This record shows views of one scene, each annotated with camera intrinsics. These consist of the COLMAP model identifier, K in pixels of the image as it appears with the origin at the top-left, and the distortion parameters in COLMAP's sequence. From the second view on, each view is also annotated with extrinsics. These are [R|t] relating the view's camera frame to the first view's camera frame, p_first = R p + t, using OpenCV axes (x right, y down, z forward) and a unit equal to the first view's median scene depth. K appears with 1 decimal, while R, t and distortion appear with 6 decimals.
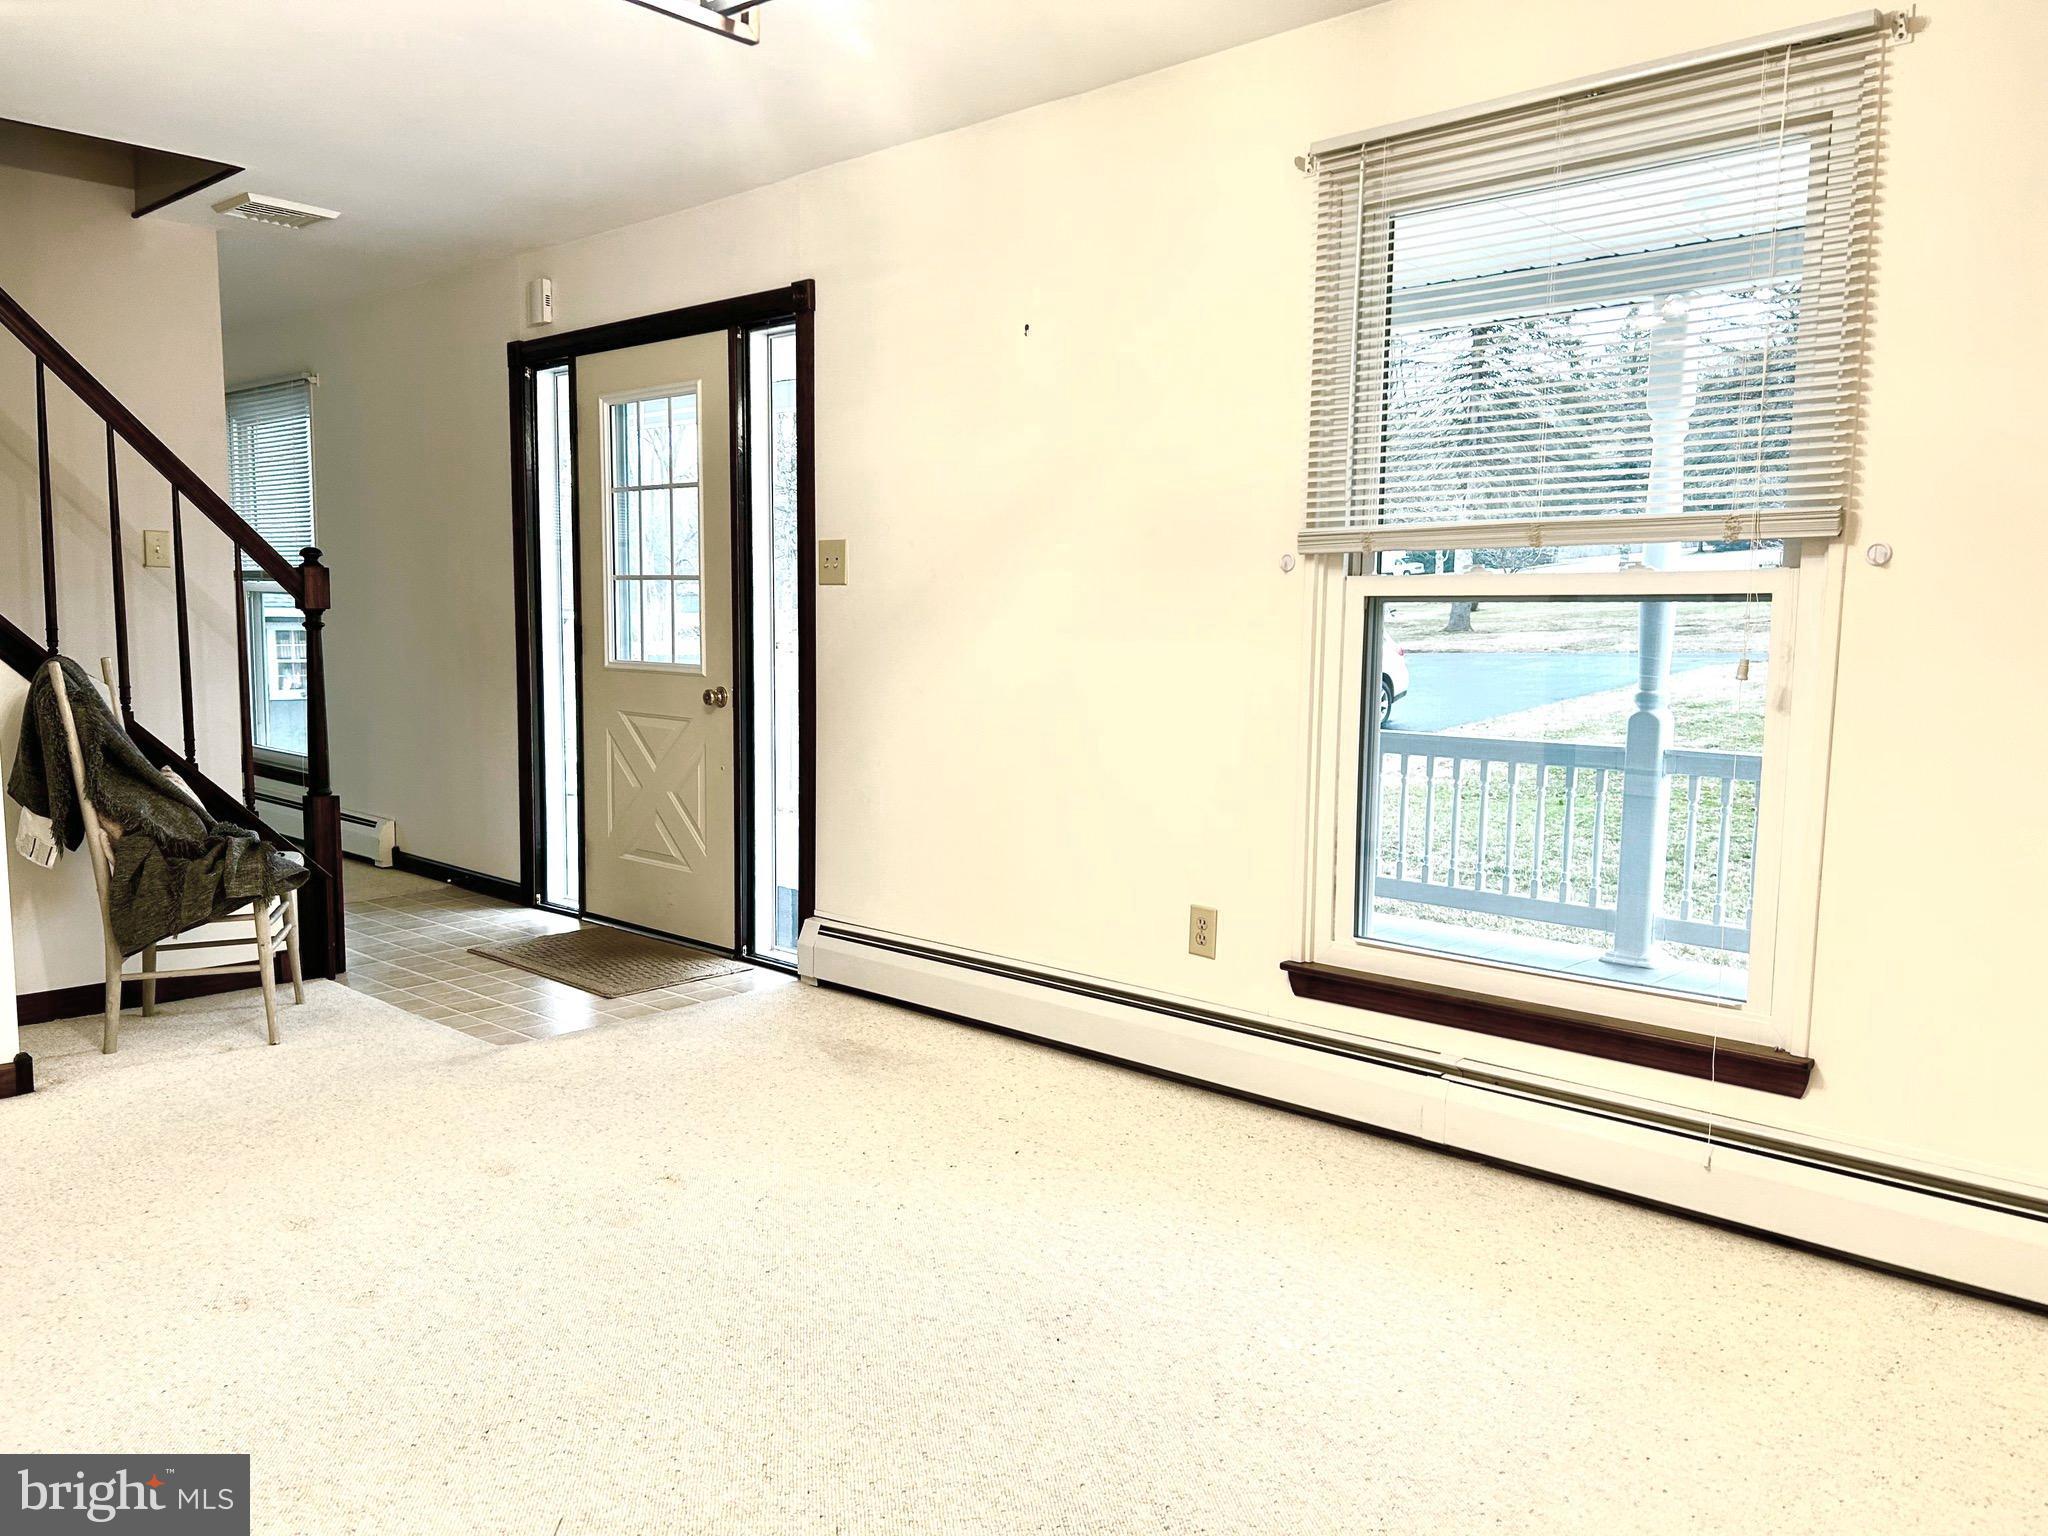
lens RADIAL K [[1538.4, 0, 1016.8], [0, 1538.4, 779.3], [0, 0, 1]] dist [0.107609, -0.151375]
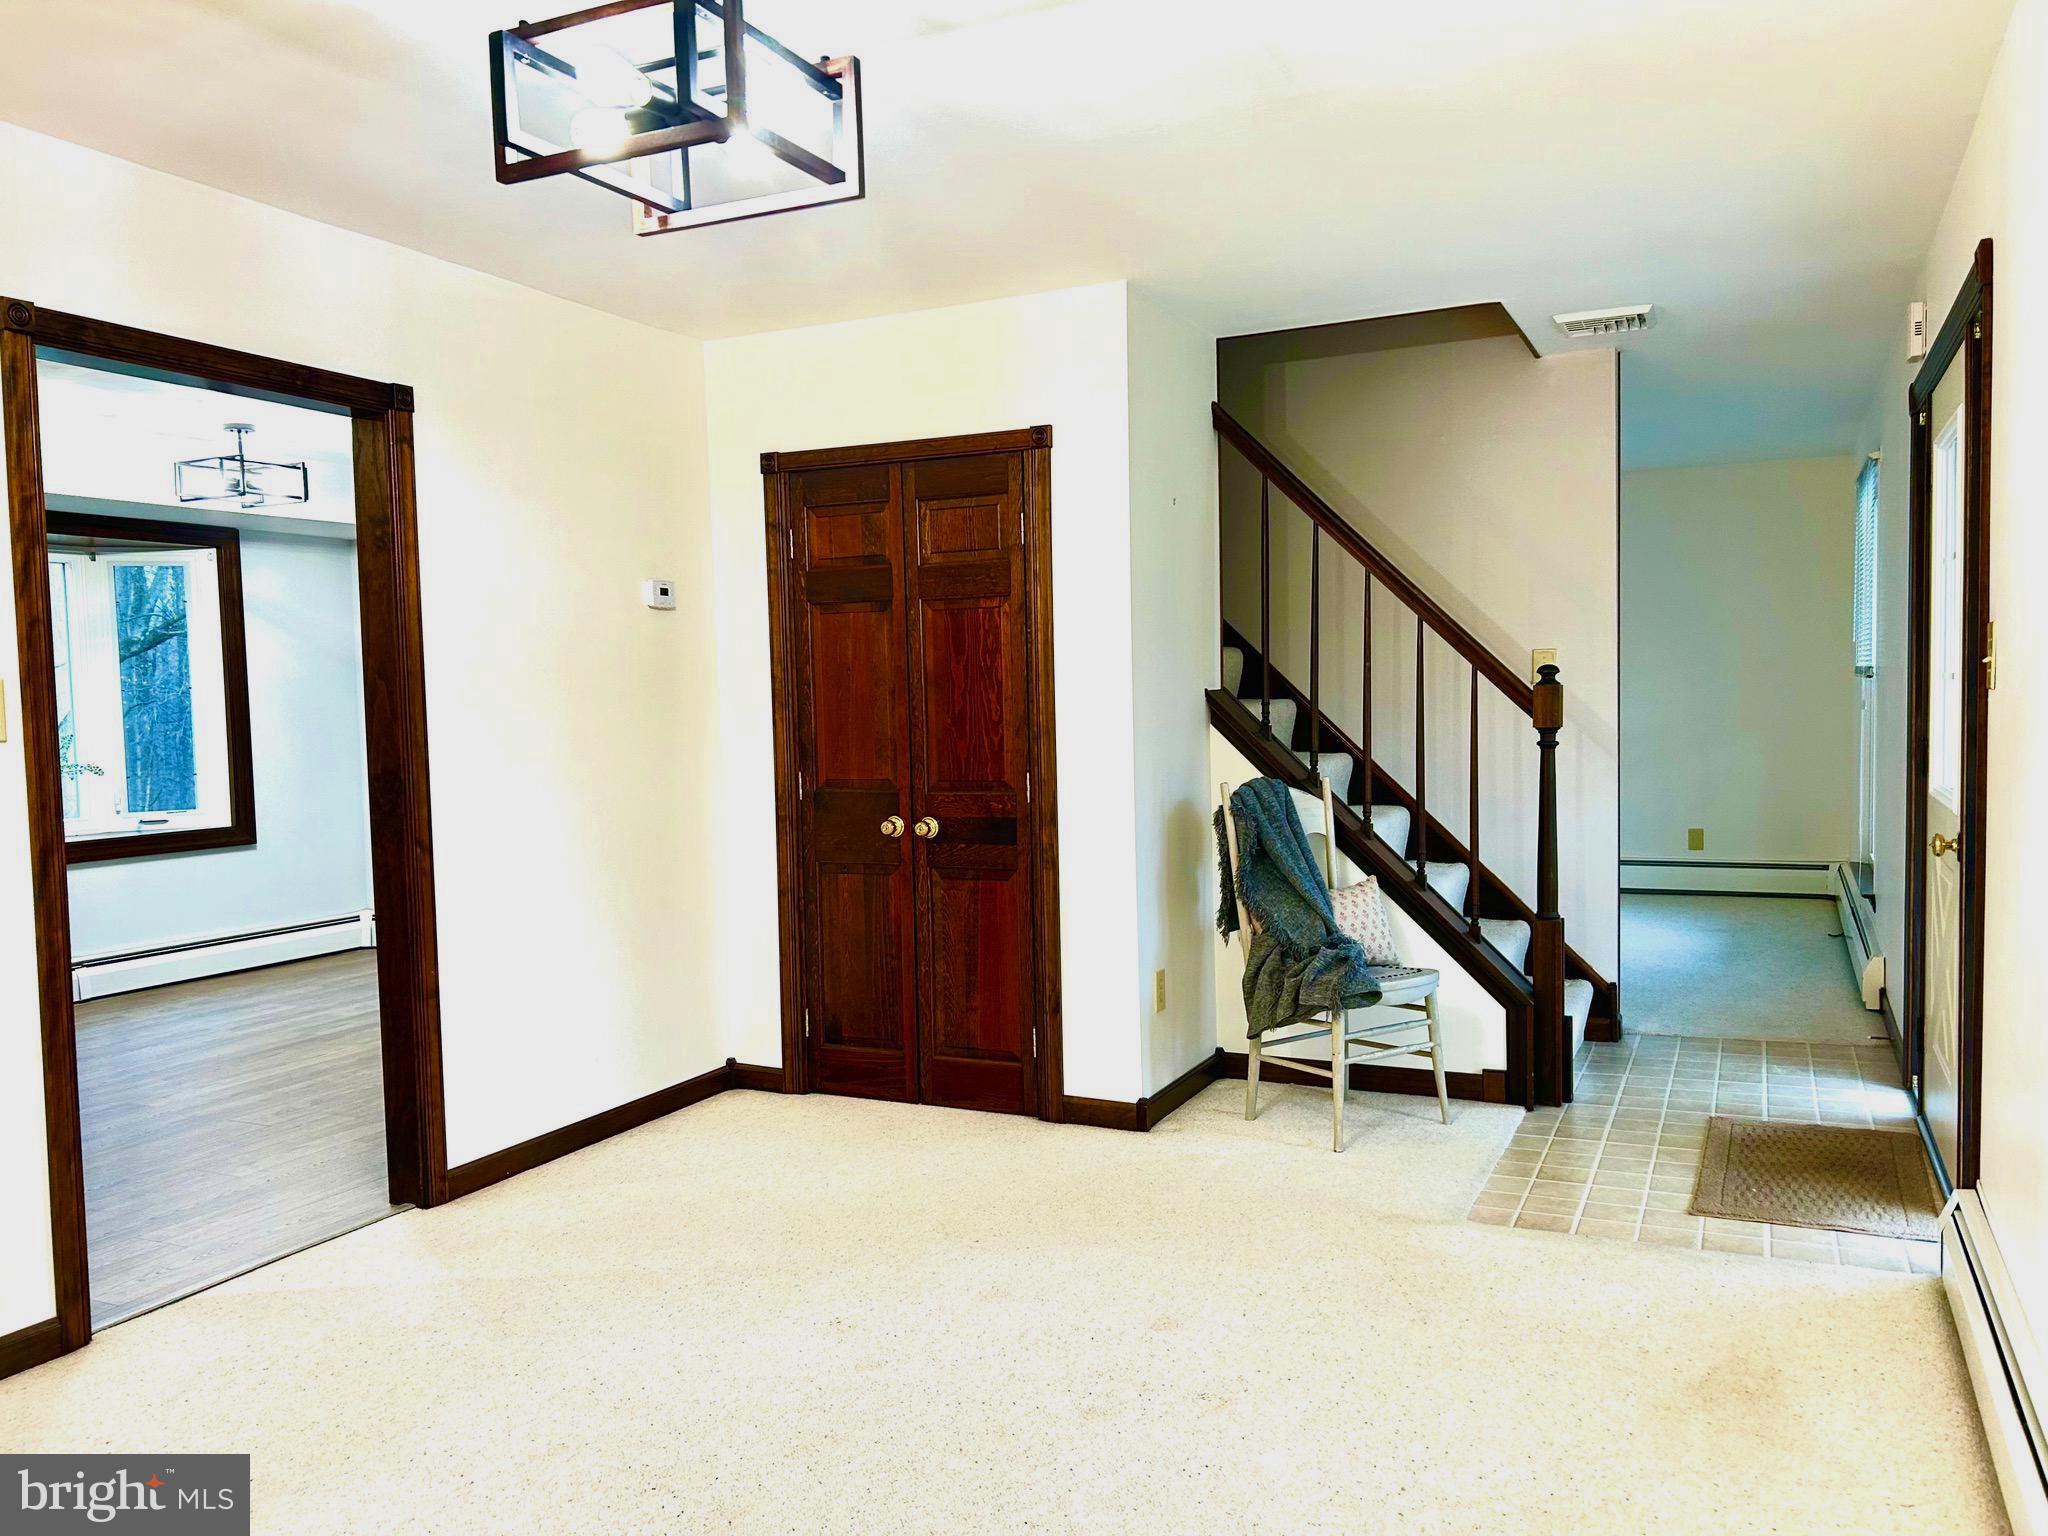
lens RADIAL K [[1538.4, 0, 1016.8], [0, 1538.4, 779.3], [0, 0, 1]] dist [0.107609, -0.151375]
pose [[0.314967, 0.033409, -0.948514, 0.404334], [-0.076802, 0.997000, 0.009613, -0.066996], [0.945990, 0.069819, 0.316588, 0.421765]]
